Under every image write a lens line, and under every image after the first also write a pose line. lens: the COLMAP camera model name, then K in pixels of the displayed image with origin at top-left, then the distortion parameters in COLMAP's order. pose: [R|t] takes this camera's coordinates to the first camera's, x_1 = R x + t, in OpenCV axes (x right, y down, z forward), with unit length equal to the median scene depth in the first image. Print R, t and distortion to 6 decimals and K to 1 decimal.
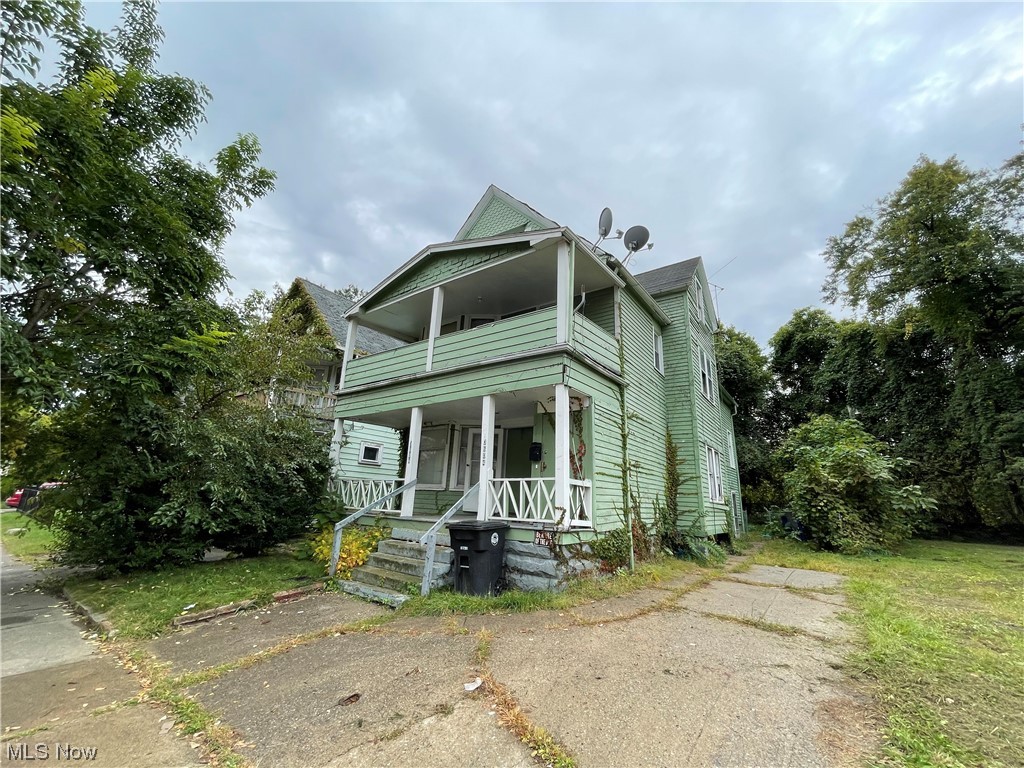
lens RADIAL K [[412.1, 0, 515.1], [0, 412.1, 384.1], [0, 0, 1]] dist [-0.003278, -0.000820]
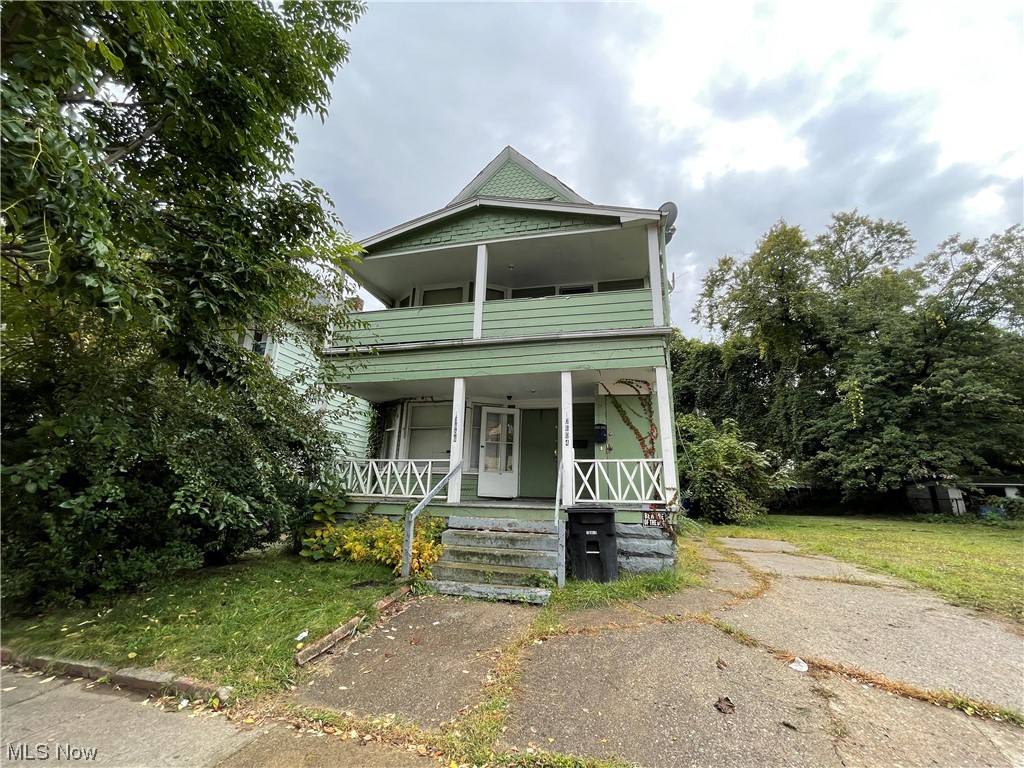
lens RADIAL K [[412.1, 0, 512.5], [0, 412.1, 383.1], [0, 0, 1]] dist [-0.003278, -0.000820]
pose [[0.927901, 0.080924, 0.363939, -0.518522], [-0.090087, 0.995900, 0.008241, 0.056547], [-0.361780, -0.040433, 0.931386, 0.170187]]
